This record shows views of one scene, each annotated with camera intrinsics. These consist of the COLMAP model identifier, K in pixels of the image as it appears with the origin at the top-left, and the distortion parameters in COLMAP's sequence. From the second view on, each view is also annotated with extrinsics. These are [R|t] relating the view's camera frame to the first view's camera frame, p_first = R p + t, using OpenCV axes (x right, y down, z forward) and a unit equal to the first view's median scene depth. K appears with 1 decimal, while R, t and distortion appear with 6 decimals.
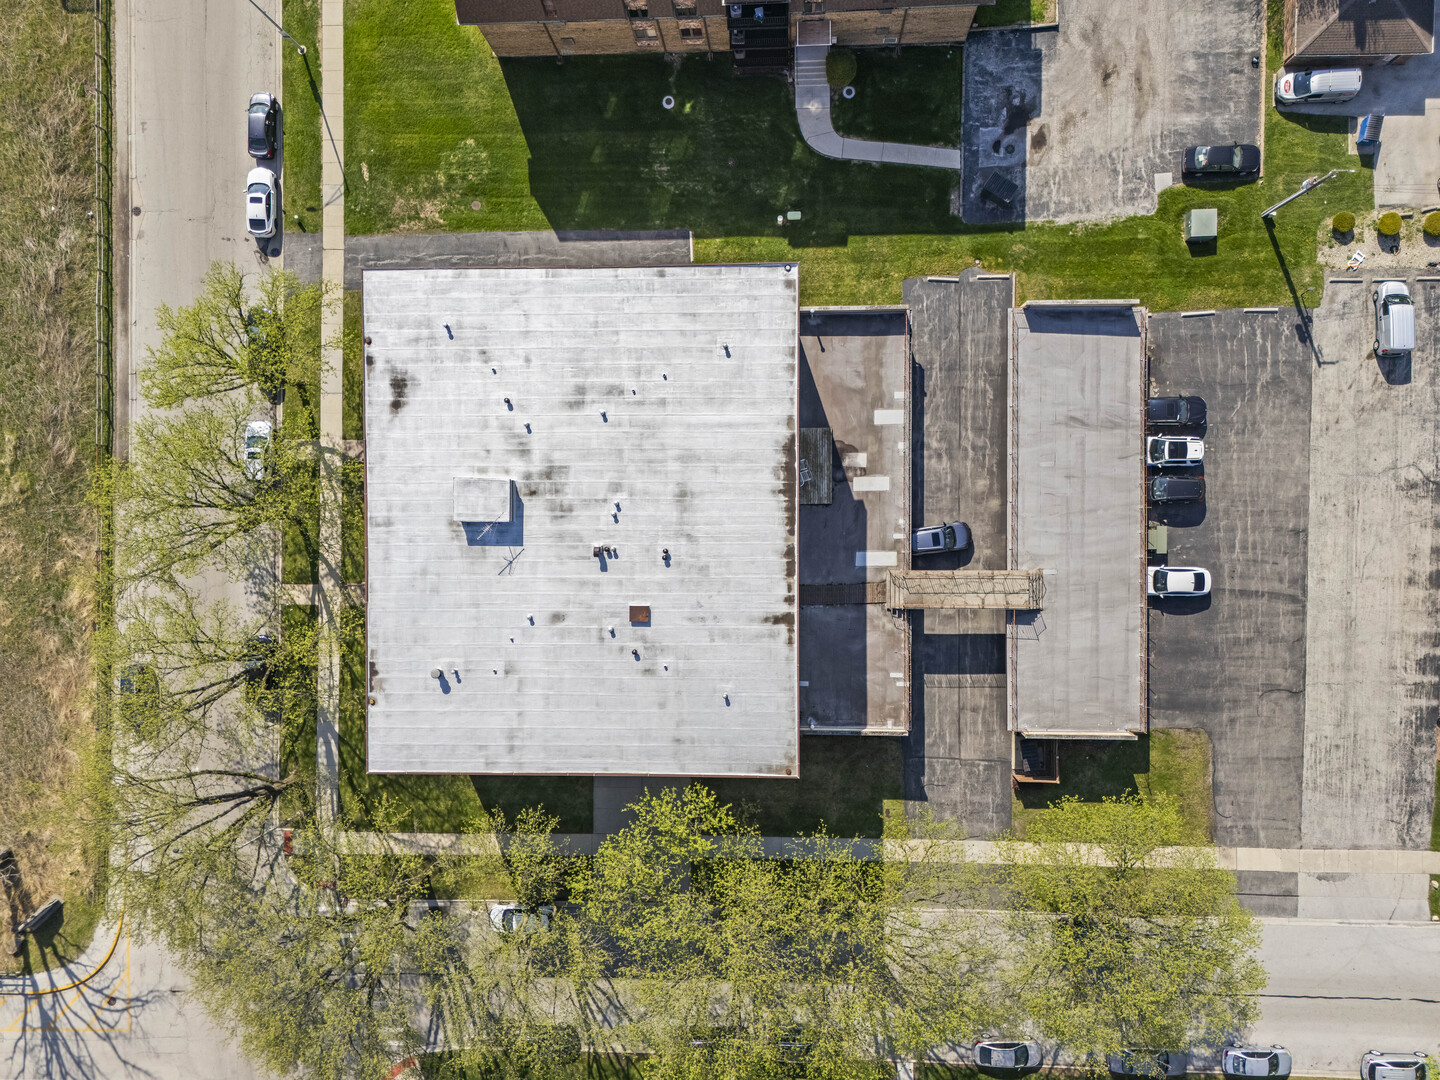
lens RADIAL K [[1060.0, 0, 720.0], [0, 1060.0, 540.0], [0, 0, 1]] dist [0.100189, -0.094306]
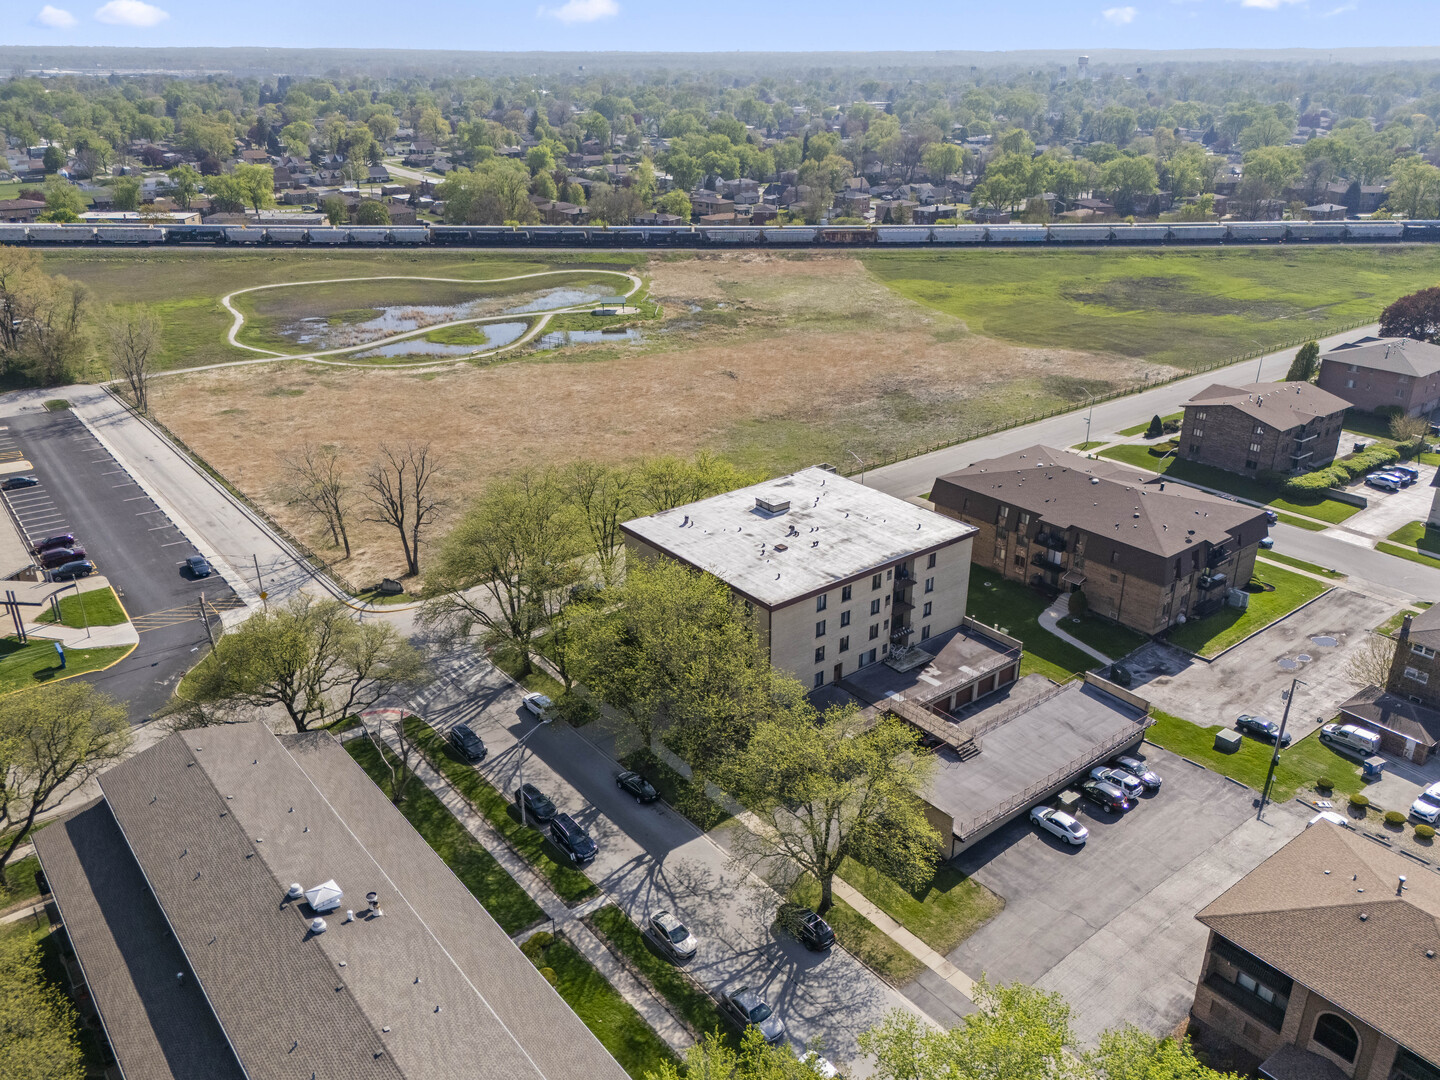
lens RADIAL K [[1121.5, 0, 743.7], [0, 1121.5, 536.3], [0, 0, 1]] dist [0.092177, -0.001124]
pose [[0.636883, 0.363952, -0.679646, 0.955860], [-0.768911, 0.235619, -0.594357, 1.019258], [-0.056180, 0.901123, 0.429908, 0.147744]]
